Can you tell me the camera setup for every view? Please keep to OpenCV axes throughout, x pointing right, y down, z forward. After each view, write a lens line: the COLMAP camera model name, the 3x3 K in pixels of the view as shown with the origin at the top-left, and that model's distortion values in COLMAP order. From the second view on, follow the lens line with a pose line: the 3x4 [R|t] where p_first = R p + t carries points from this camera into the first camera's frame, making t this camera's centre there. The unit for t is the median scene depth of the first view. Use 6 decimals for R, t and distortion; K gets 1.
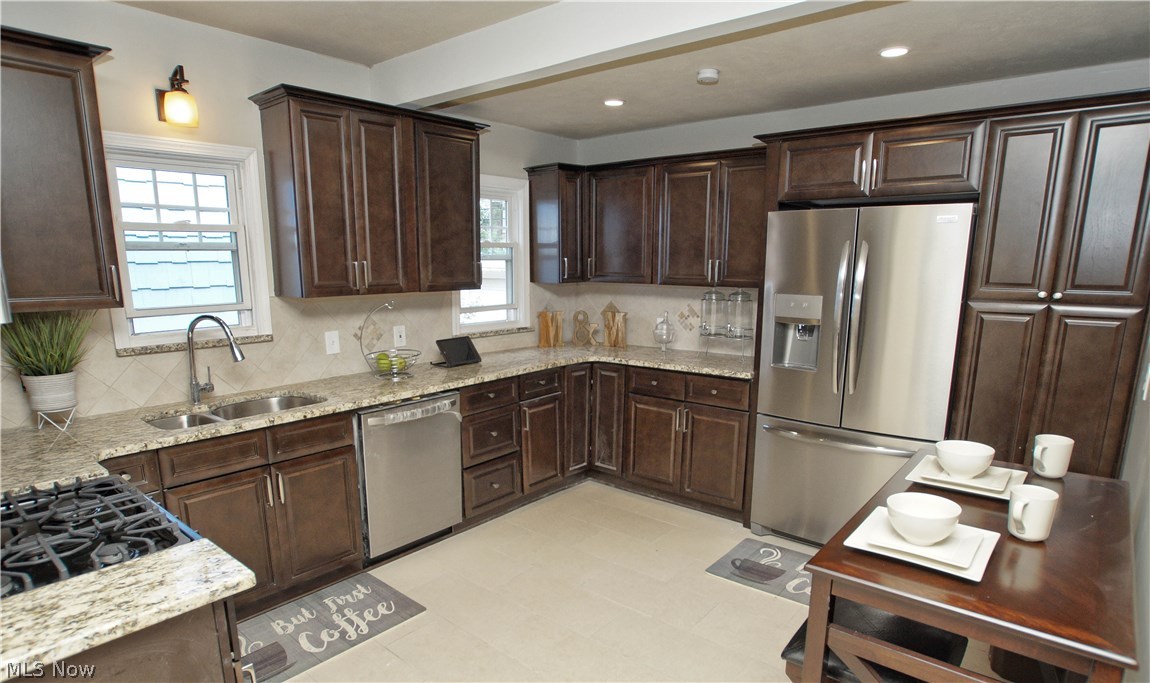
lens RADIAL K [[651.1, 0, 561.6], [0, 651.1, 397.4], [0, 0, 1]] dist [-0.027363, 0.001001]
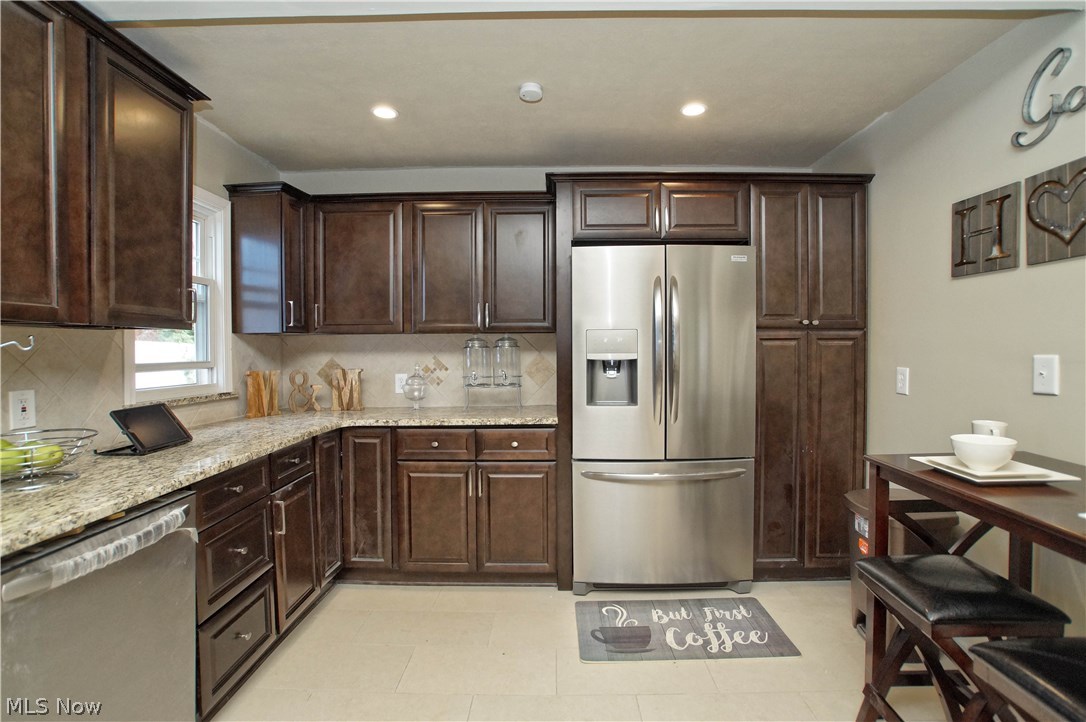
lens RADIAL K [[526.6, 0, 540.4], [0, 526.6, 365.4], [0, 0, 1]] dist [-0.040619, 0.009847]
pose [[0.770930, -0.022214, 0.636532, -0.181022], [0.140293, 0.980769, -0.135687, -0.010292], [-0.621277, 0.193906, 0.759220, 0.381465]]
